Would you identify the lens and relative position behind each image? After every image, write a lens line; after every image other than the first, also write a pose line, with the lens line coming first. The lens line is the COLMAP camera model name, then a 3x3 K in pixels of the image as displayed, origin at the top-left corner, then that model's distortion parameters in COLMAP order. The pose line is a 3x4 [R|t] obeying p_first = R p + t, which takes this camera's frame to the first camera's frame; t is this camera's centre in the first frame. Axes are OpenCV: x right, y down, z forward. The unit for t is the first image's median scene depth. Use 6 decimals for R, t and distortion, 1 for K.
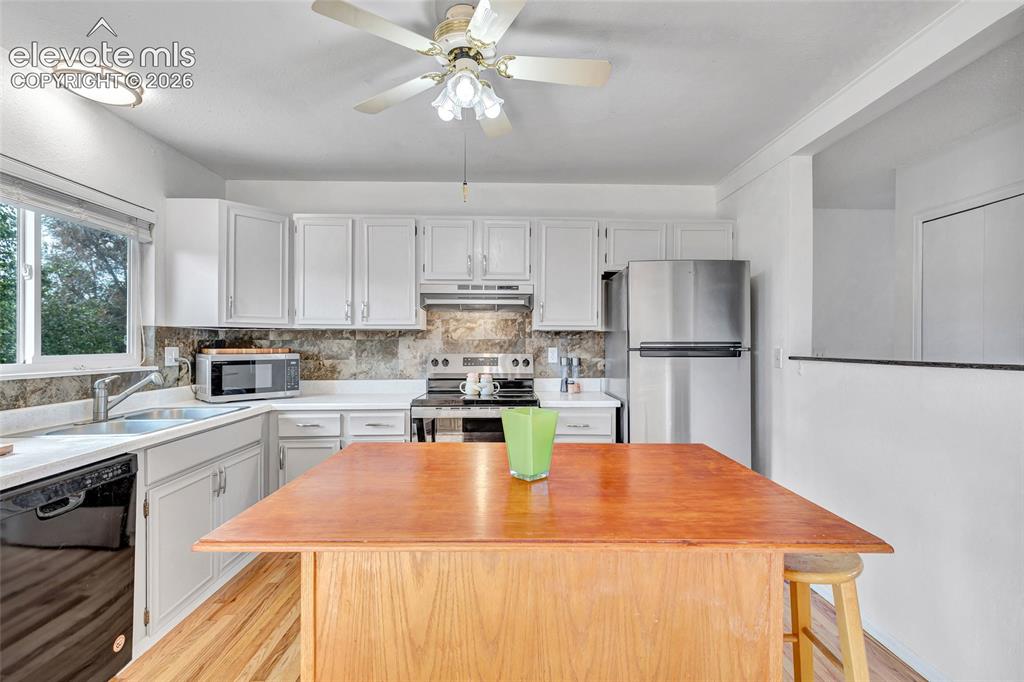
lens RADIAL K [[462.8, 0, 509.2], [0, 462.8, 344.2], [0, 0, 1]] dist [0.004690, -0.002277]
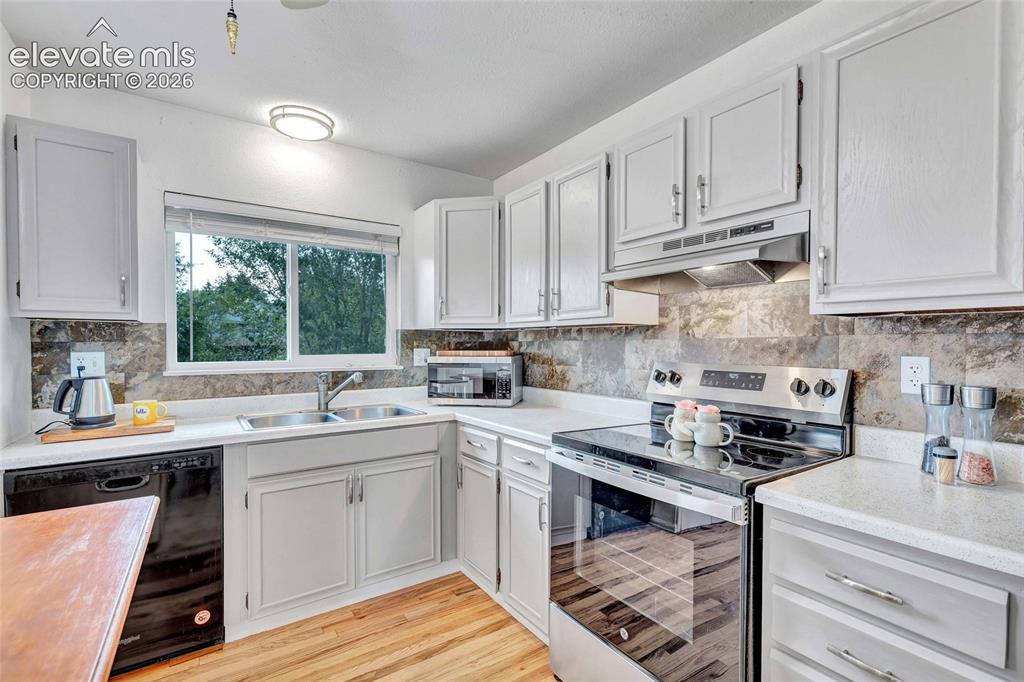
lens RADIAL K [[462.8, 0, 515.1], [0, 462.8, 345.5], [0, 0, 1]] dist [0.004690, -0.002277]
pose [[0.553288, 0.002900, -0.832985, 0.262837], [0.000036, 0.999994, 0.003505, -0.004217], [0.832990, -0.001969, 0.553284, 0.535303]]
